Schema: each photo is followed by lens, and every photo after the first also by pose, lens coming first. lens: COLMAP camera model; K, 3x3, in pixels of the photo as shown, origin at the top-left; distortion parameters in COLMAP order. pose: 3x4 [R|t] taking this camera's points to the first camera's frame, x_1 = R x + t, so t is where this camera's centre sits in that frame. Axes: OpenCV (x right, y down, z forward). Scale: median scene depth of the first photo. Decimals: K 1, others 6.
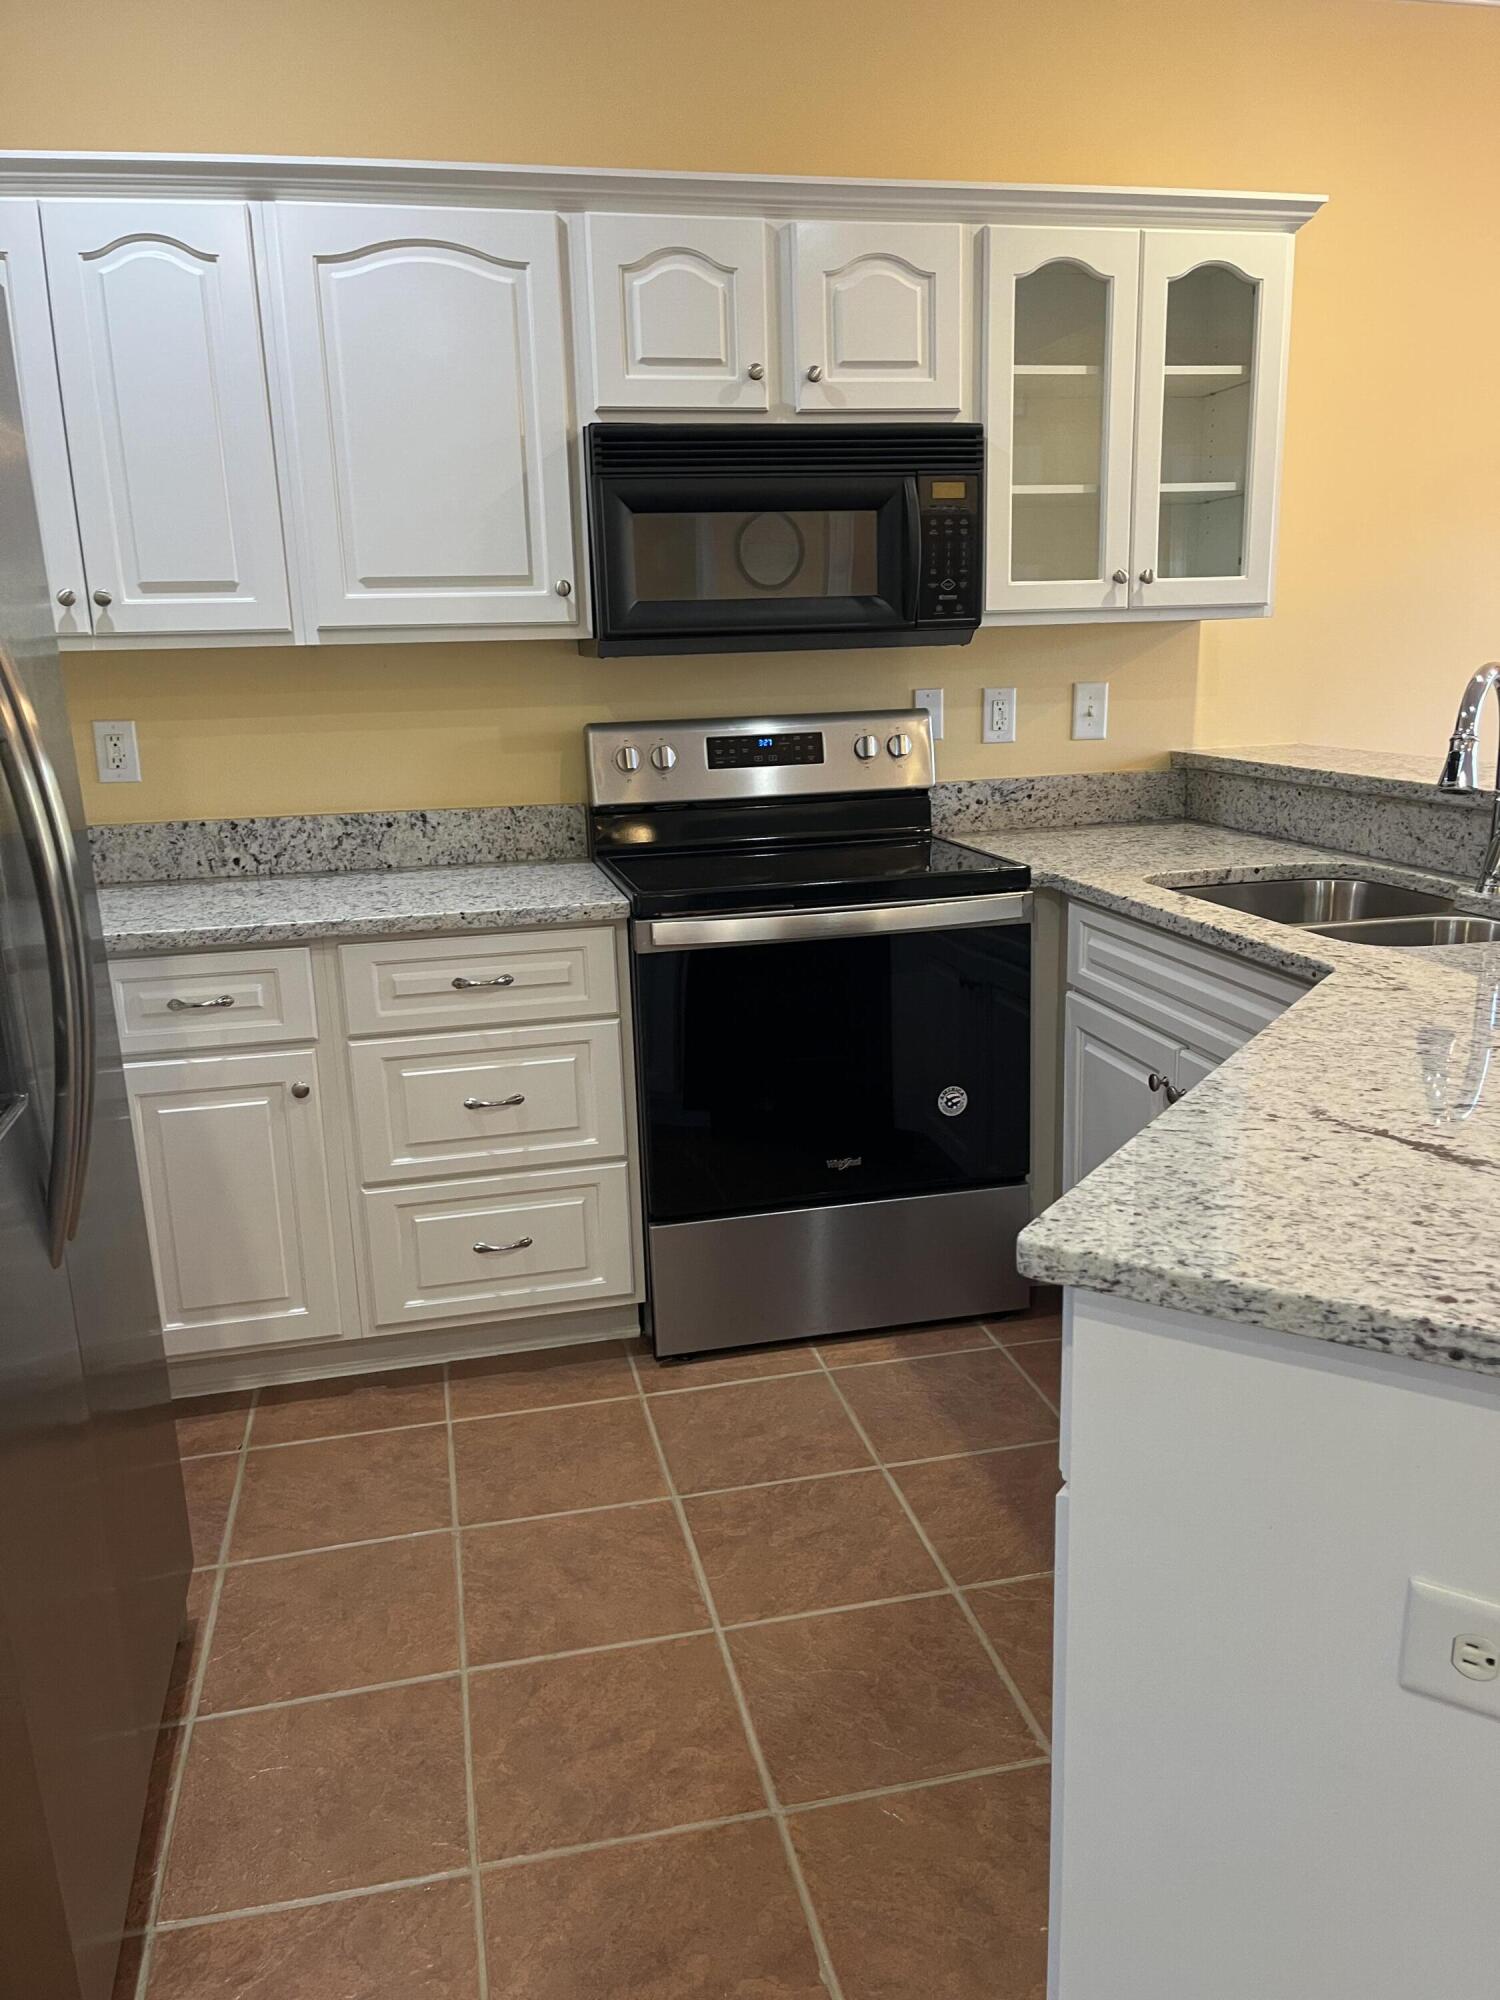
lens RADIAL K [[1501.9, 0, 746.2], [0, 1501.9, 1015.0], [0, 0, 1]] dist [0.061445, -0.087072]
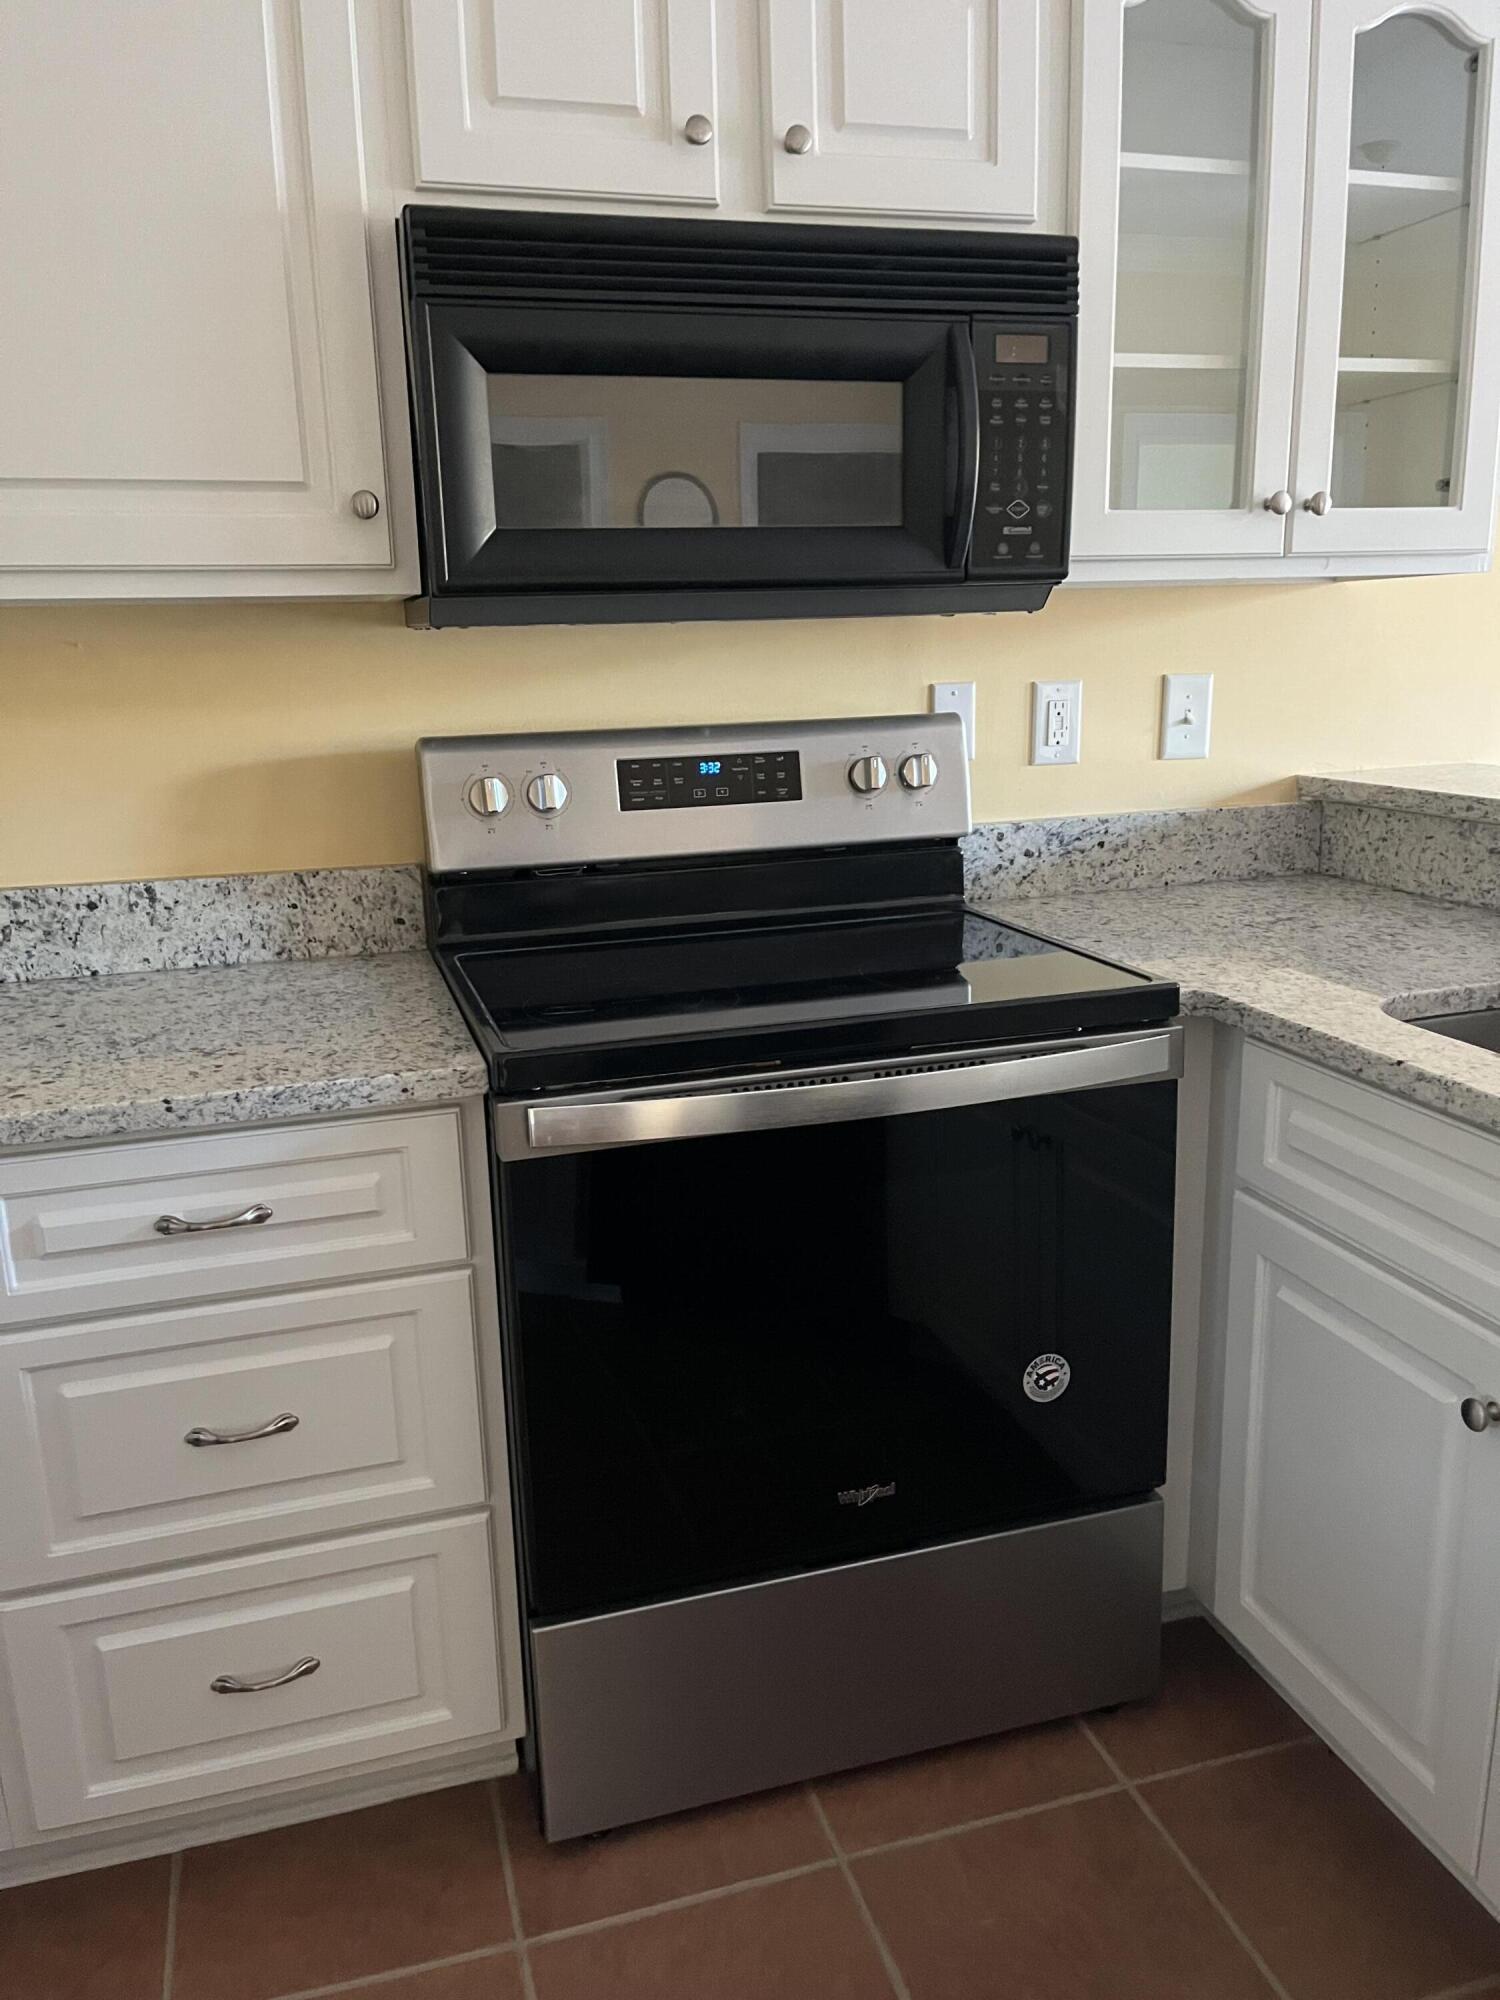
lens RADIAL K [[1501.9, 0, 738.1], [0, 1501.9, 1006.2], [0, 0, 1]] dist [0.061445, -0.087072]
pose [[0.997716, -0.013013, 0.066286, -0.020565], [0.013322, 0.999902, -0.004222, -0.086944], [-0.066224, 0.005095, 0.997792, 0.412141]]
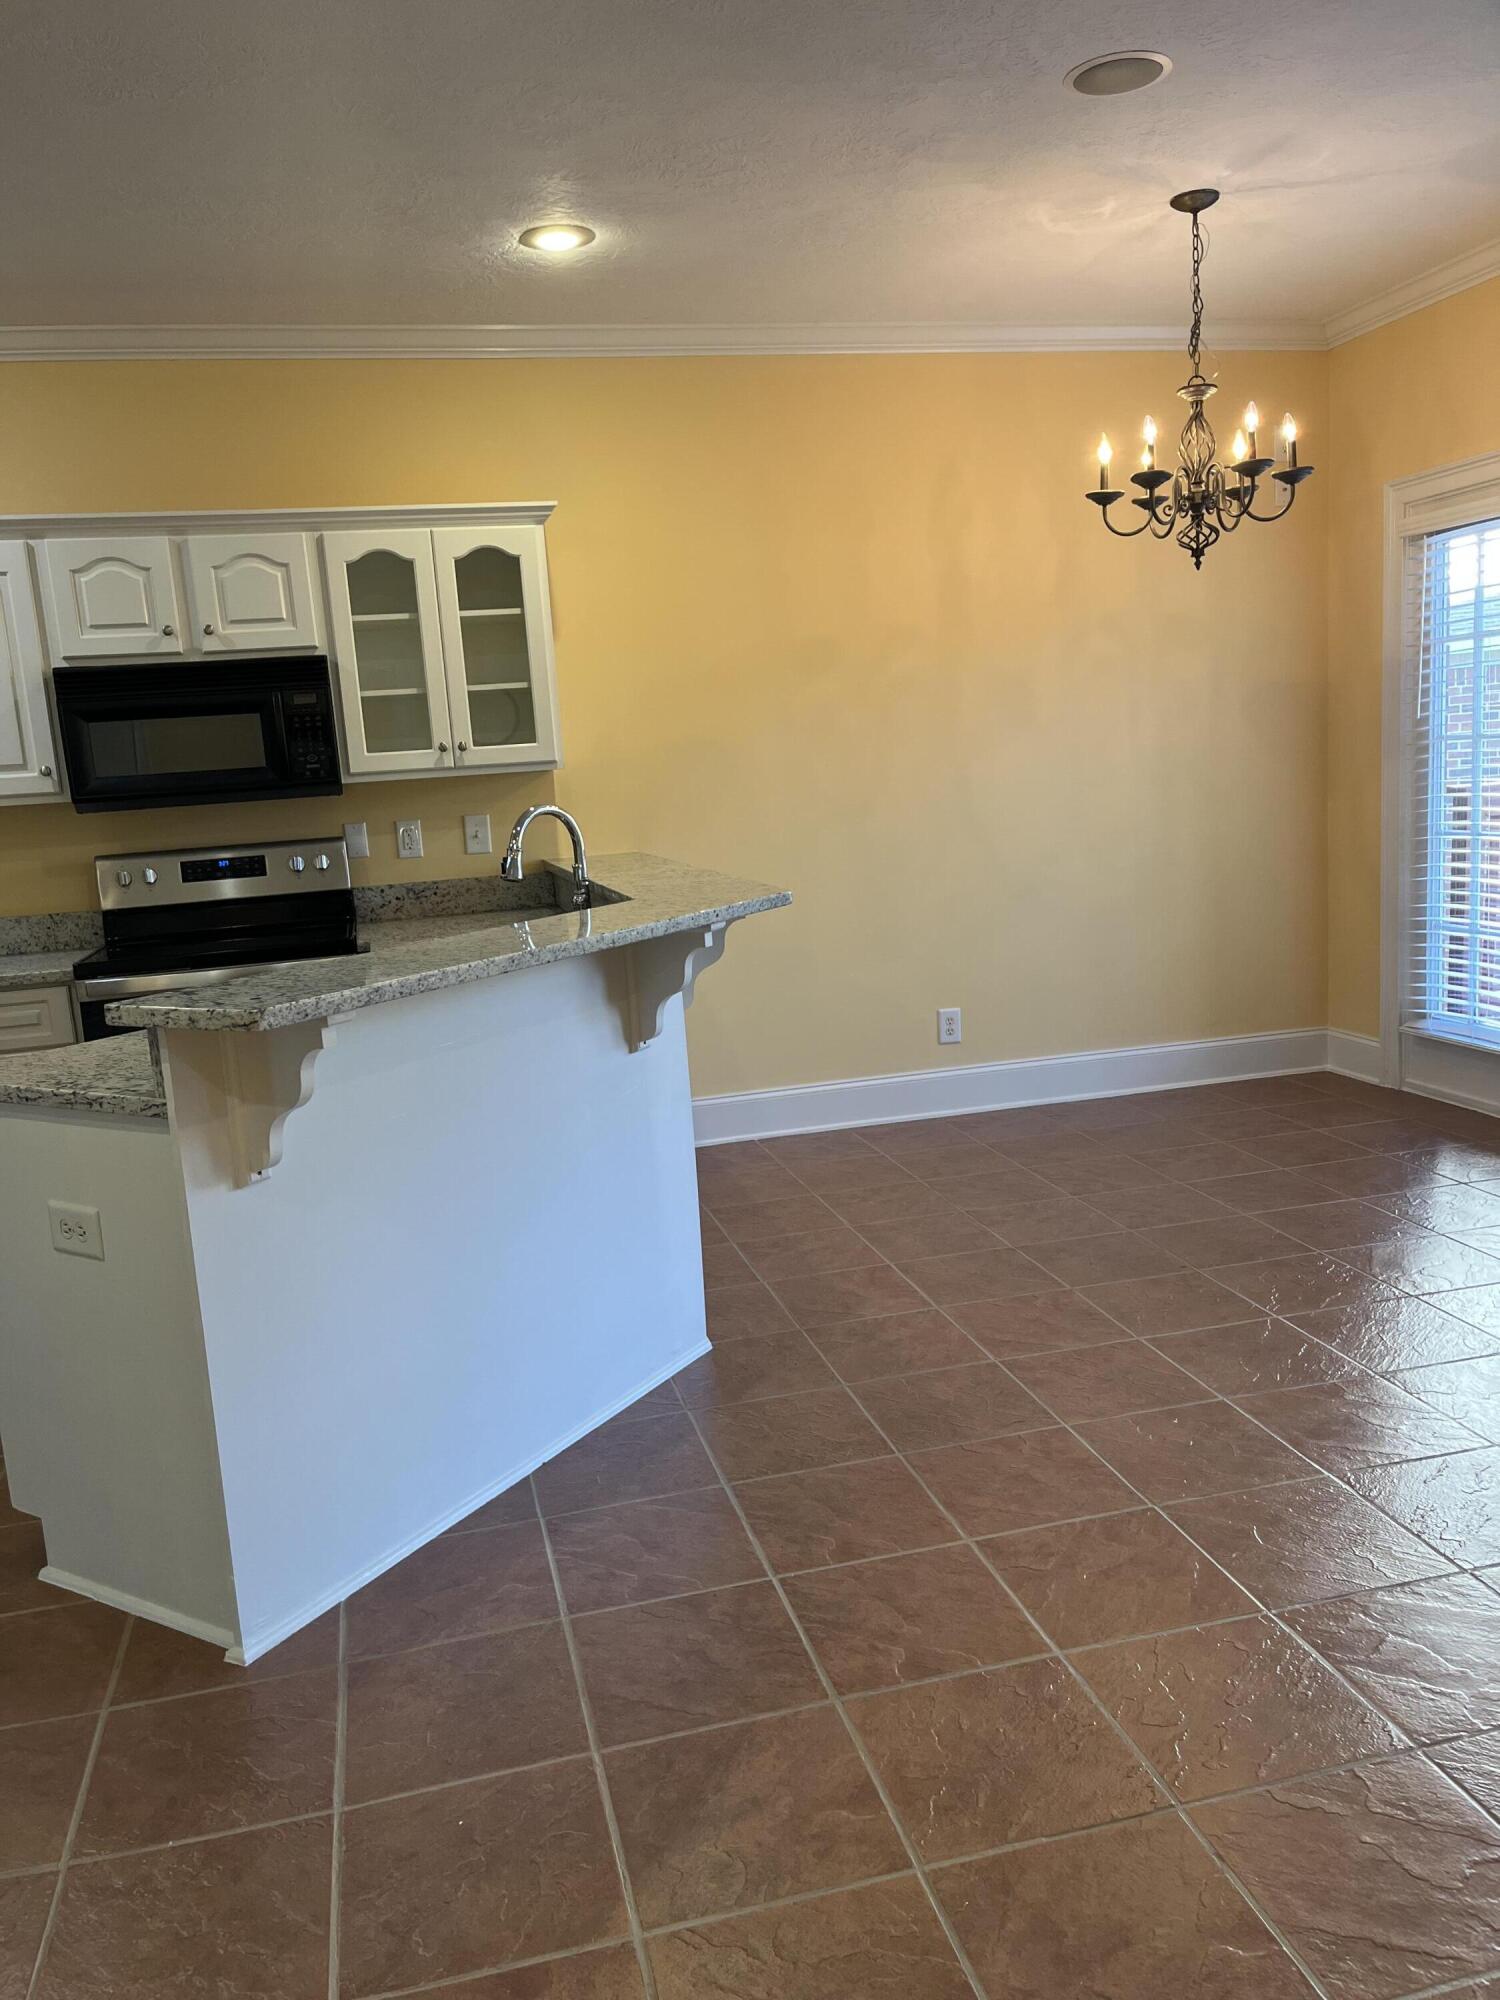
lens RADIAL K [[1501.9, 0, 731.8], [0, 1501.9, 1020.1], [0, 0, 1]] dist [0.061445, -0.087072]
pose [[0.999130, -0.041006, 0.007553, 0.542811], [0.041438, 0.996649, -0.070528, 0.106374], [-0.004636, 0.070779, 0.997481, -0.515473]]
